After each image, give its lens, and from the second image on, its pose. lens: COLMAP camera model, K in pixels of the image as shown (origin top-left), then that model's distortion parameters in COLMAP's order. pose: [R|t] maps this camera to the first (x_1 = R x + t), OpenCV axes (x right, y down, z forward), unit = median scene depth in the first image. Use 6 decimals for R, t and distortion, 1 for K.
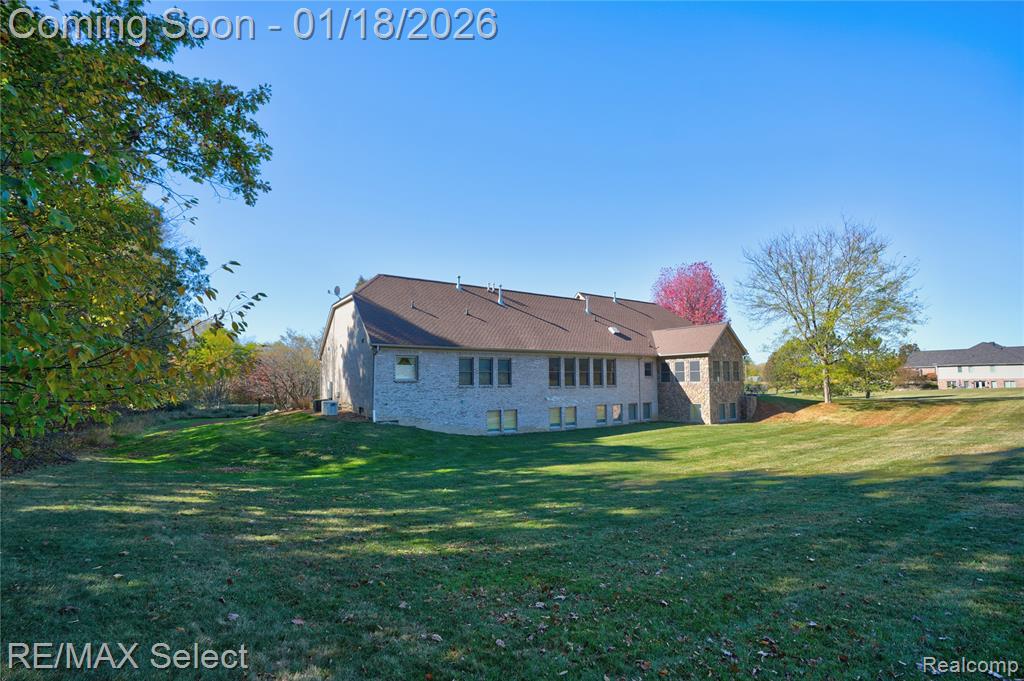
lens RADIAL K [[480.1, 0, 513.0], [0, 480.1, 341.4], [0, 0, 1]] dist [-0.031310, 0.000229]
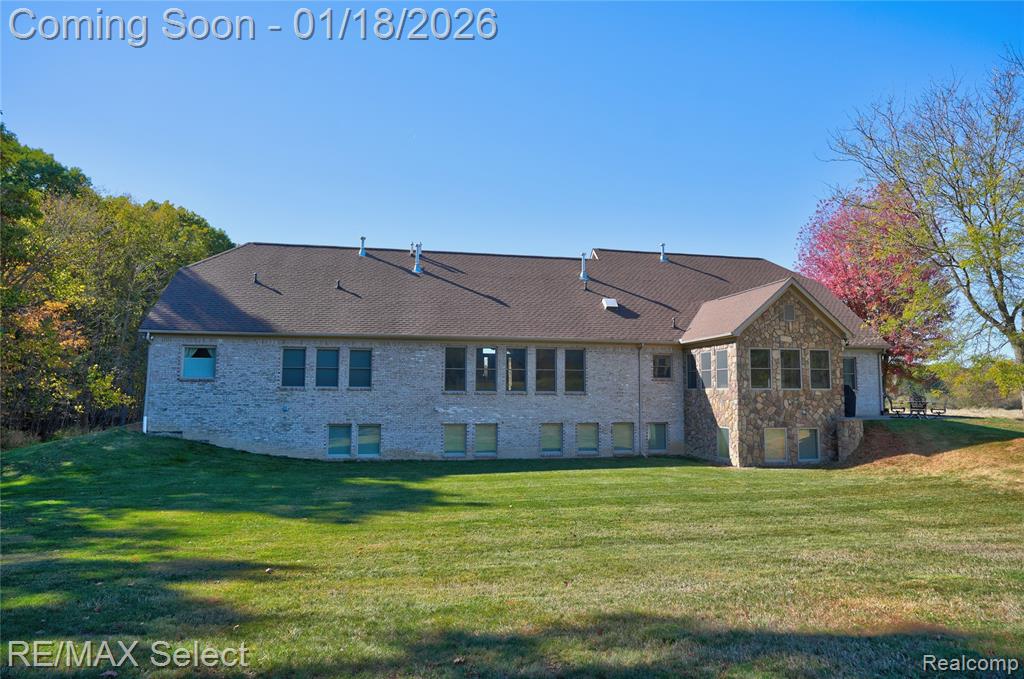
lens RADIAL K [[570.2, 0, 511.6], [0, 570.2, 342.4], [0, 0, 1]] dist [-0.025644, 0.000000]
pose [[0.910244, -0.017505, -0.413703, 0.445494], [0.020786, 0.999778, 0.003432, 0.024914], [0.413551, -0.011723, 0.910406, 0.307629]]
